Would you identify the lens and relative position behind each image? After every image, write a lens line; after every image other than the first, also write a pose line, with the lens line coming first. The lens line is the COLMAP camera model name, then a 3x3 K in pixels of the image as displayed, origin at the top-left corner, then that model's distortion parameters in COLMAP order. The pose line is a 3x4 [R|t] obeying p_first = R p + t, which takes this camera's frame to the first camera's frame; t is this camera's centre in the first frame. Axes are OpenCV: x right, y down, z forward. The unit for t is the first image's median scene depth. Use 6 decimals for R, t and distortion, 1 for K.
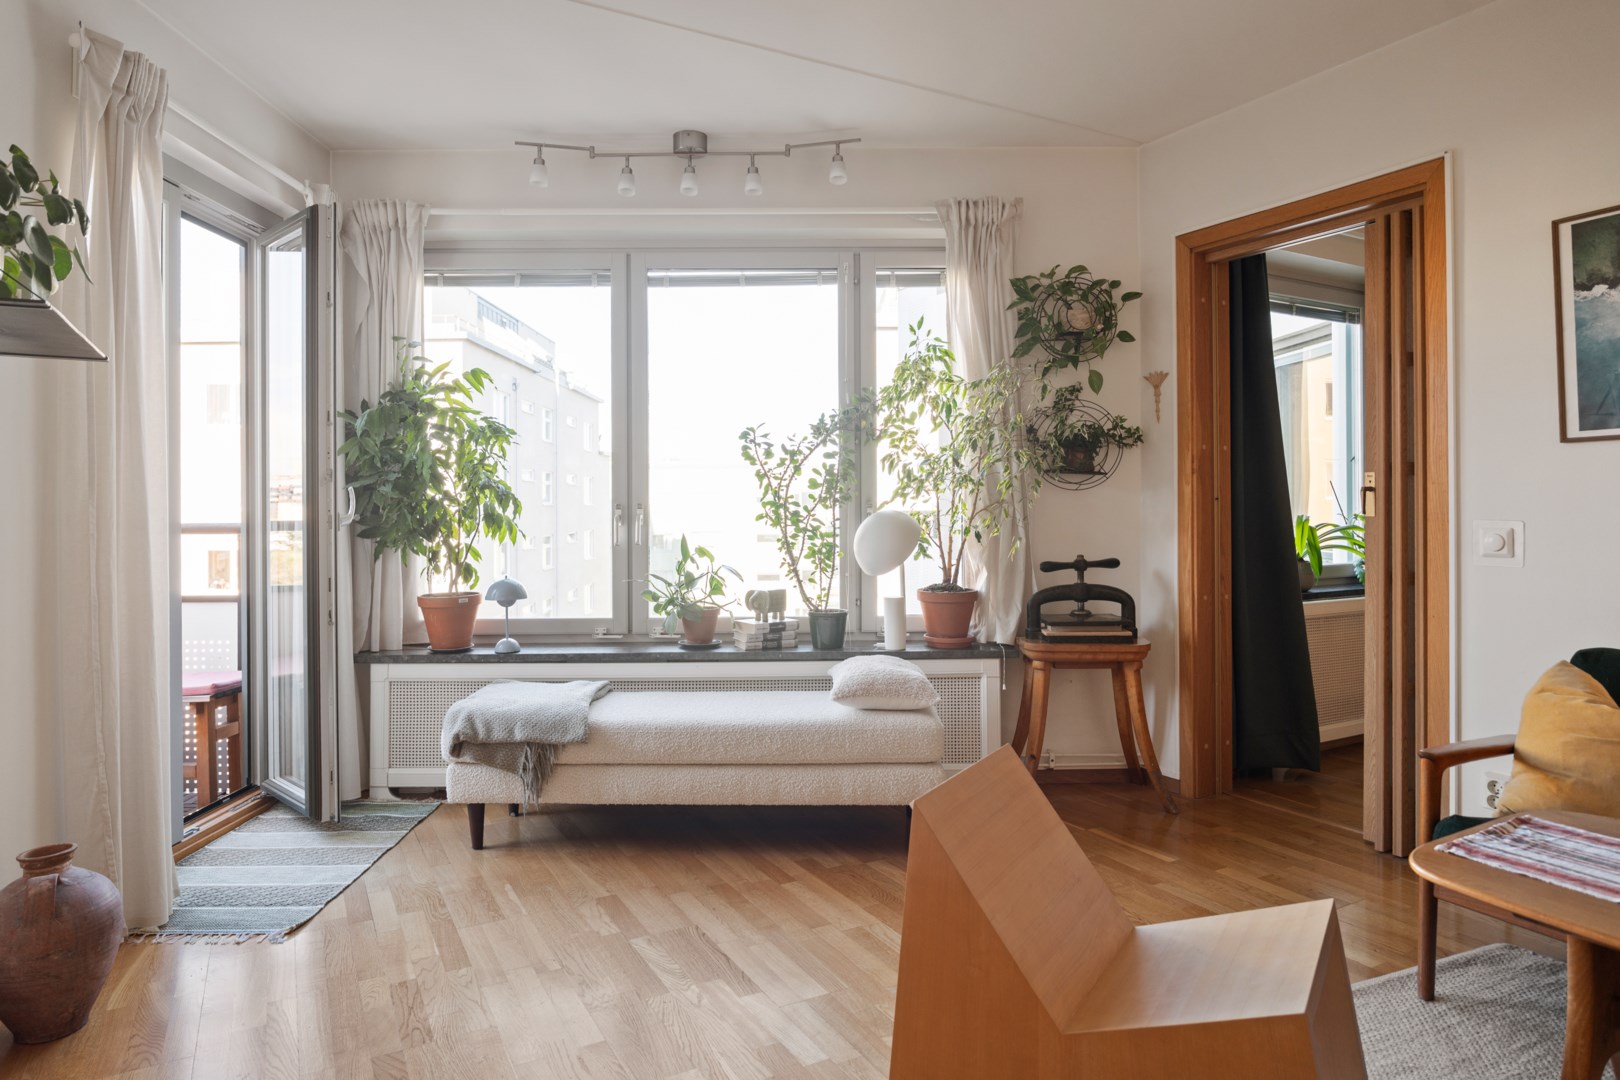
lens RADIAL K [[959.0, 0, 806.9], [0, 959.0, 501.1], [0, 0, 1]] dist [-0.016306, 0.002544]
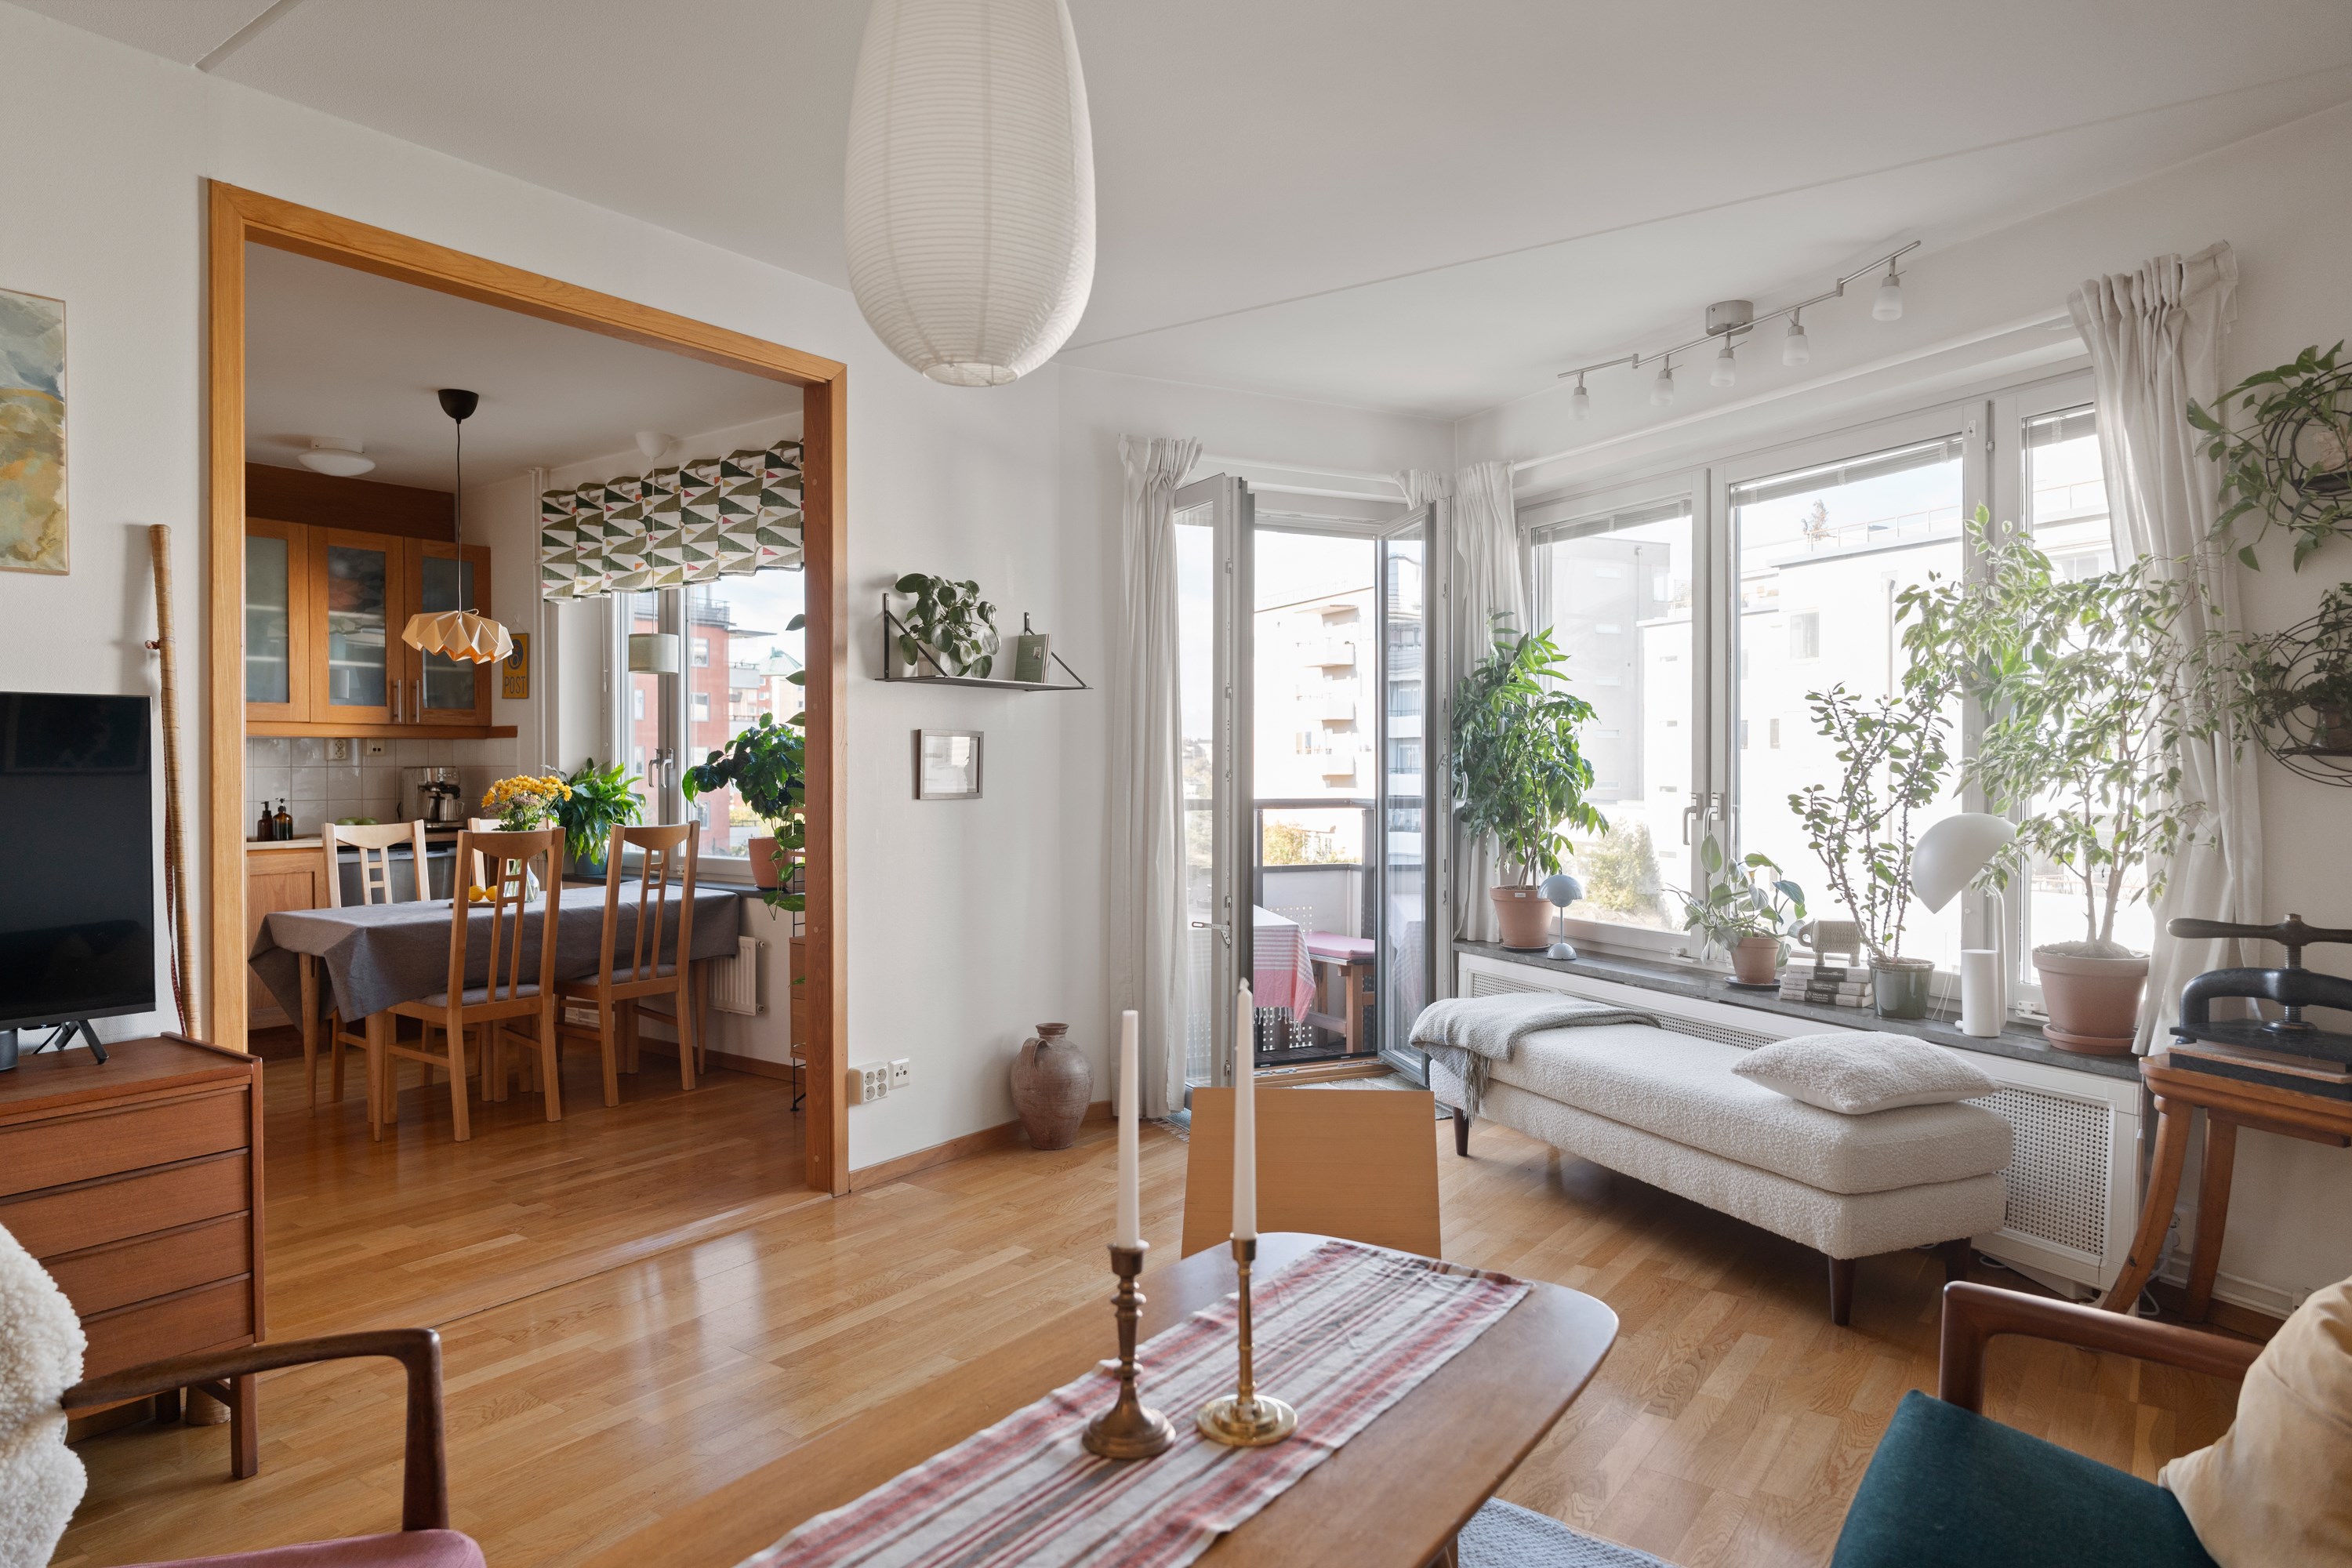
lens RADIAL K [[1405.7, 0, 1171.6], [0, 1405.7, 771.0], [0, 0, 1]] dist [-0.016842, 0.007757]
pose [[0.425944, 0.010897, -0.904684, 0.699933], [0.000508, 0.999924, 0.012283, -0.030309], [0.904749, -0.005691, 0.425906, 0.132605]]
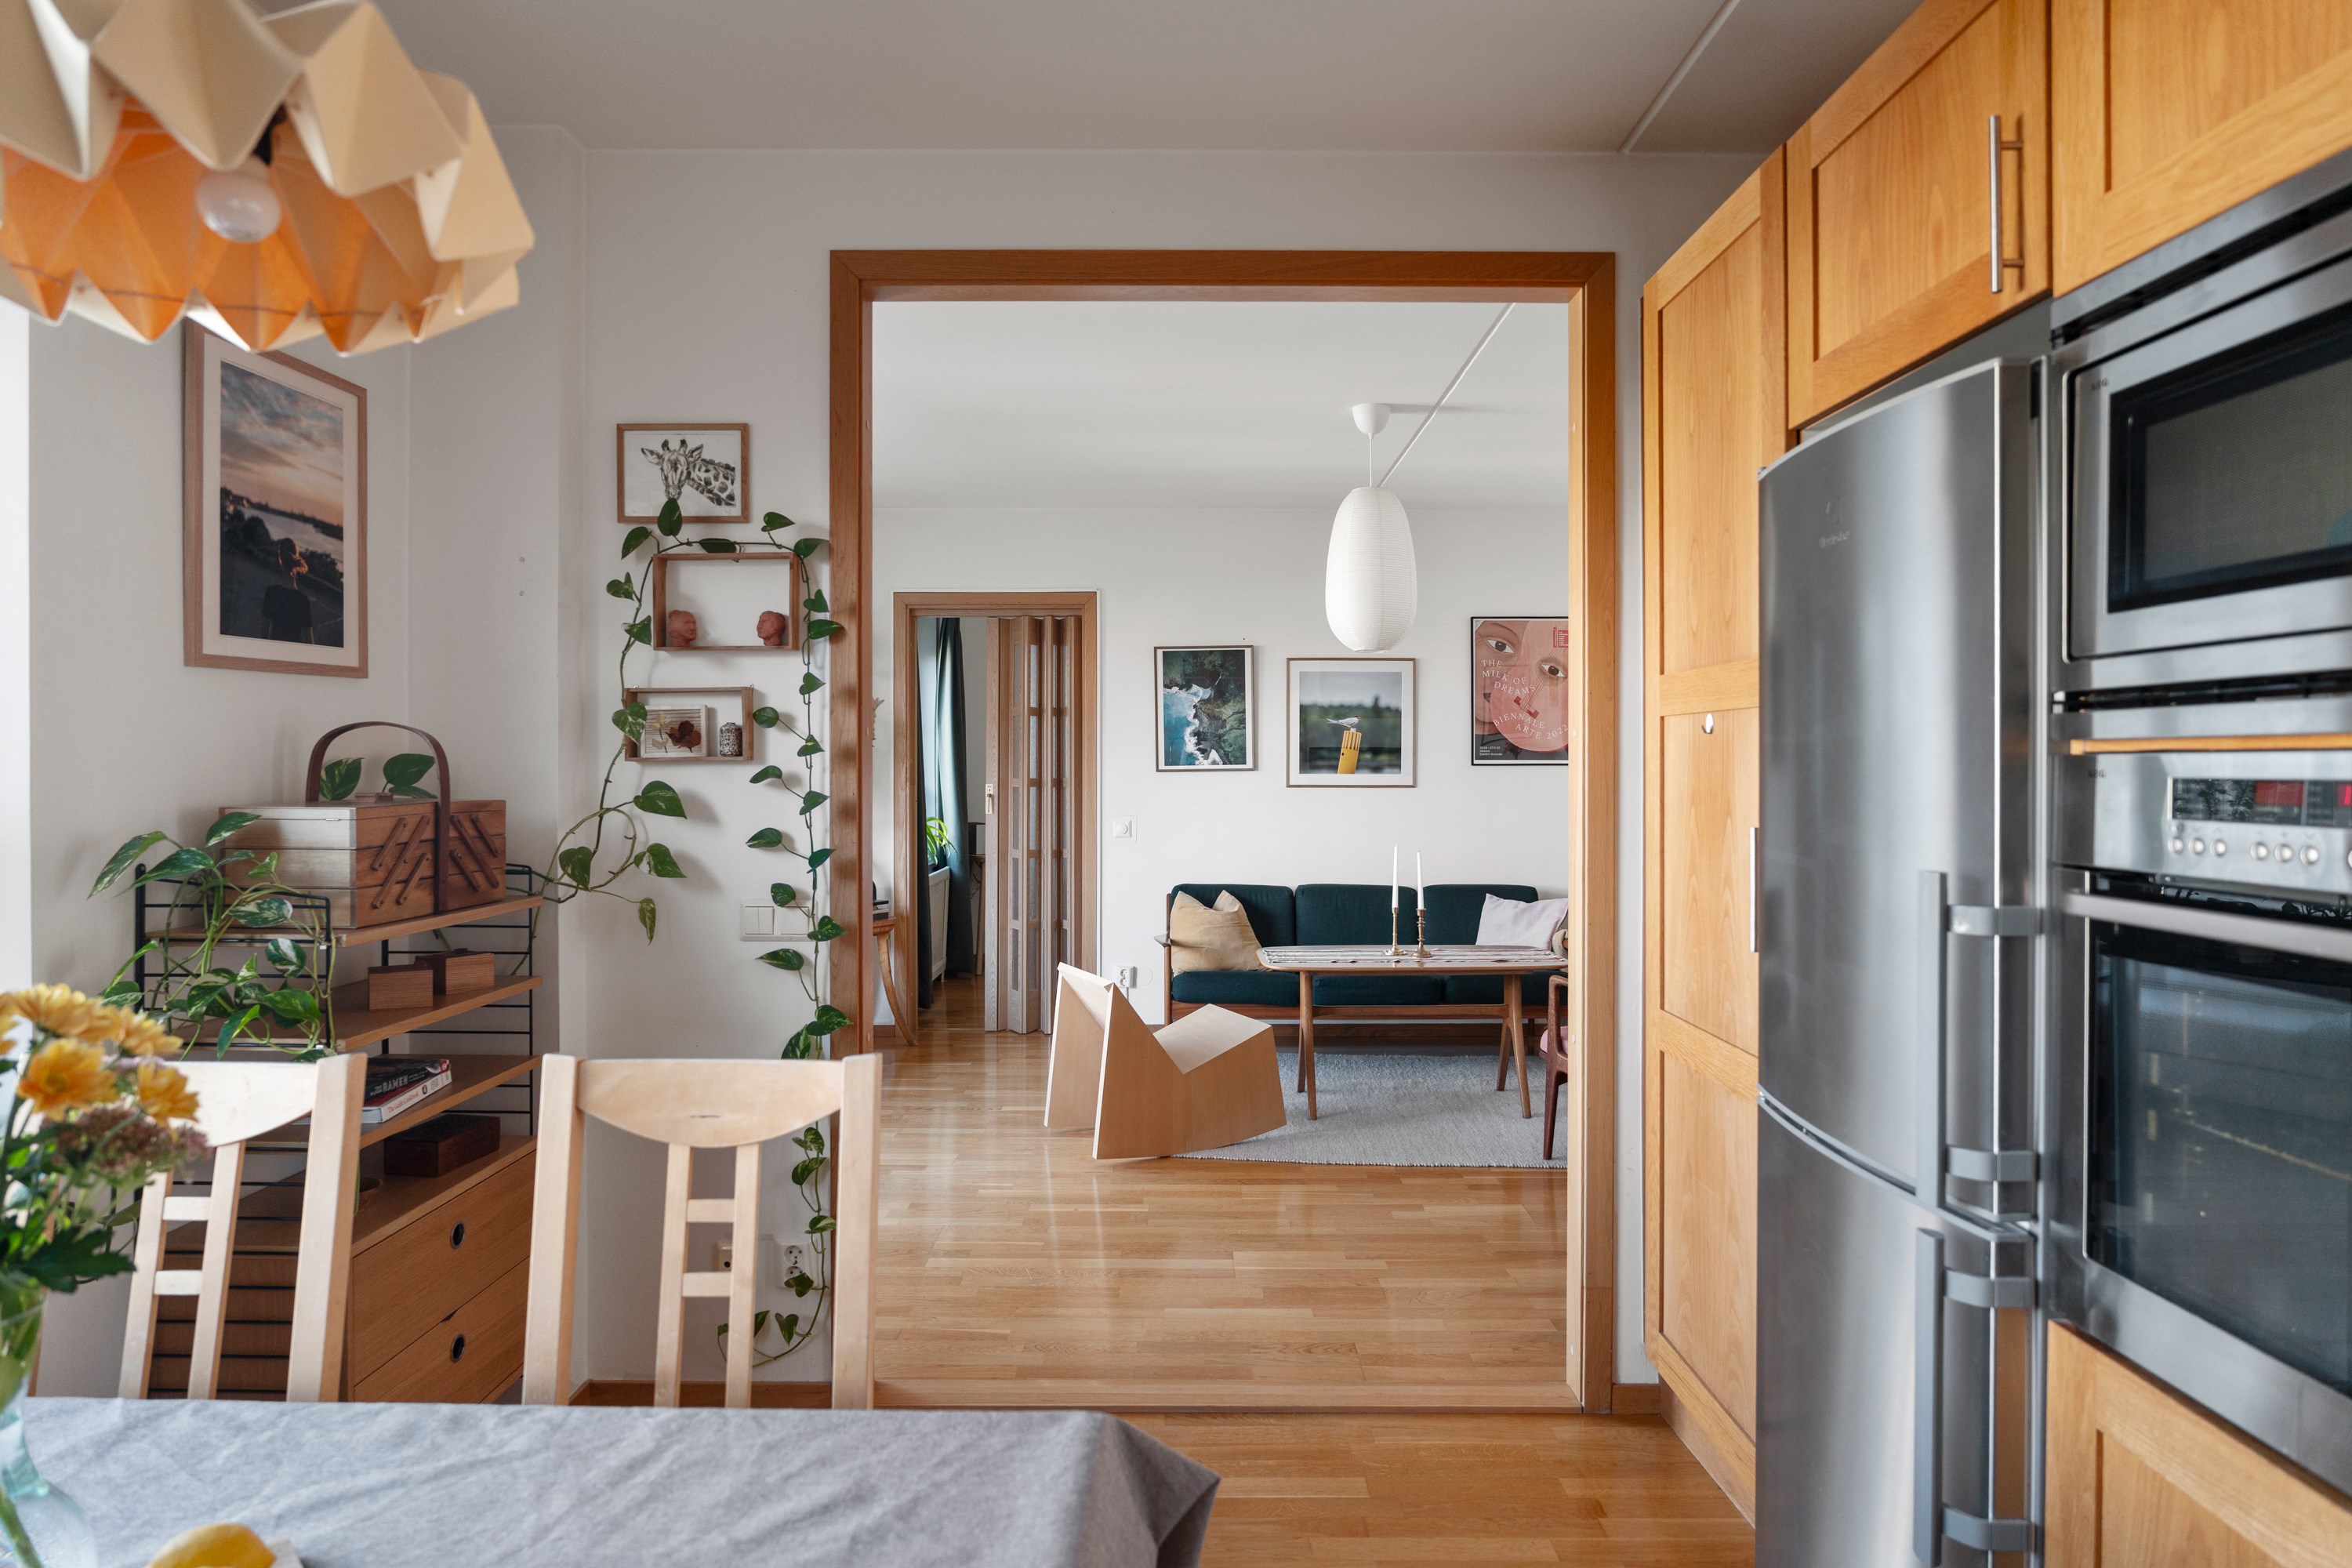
lens RADIAL K [[1297.0, 0, 1181.8], [0, 1297.0, 764.1], [0, 0, 1]] dist [-0.023888, 0.005207]
pose [[0.486868, 0.005266, 0.873460, -0.916646], [-0.004941, 0.999982, -0.003275, -0.047923], [-0.873462, -0.002722, 0.486885, -0.158925]]
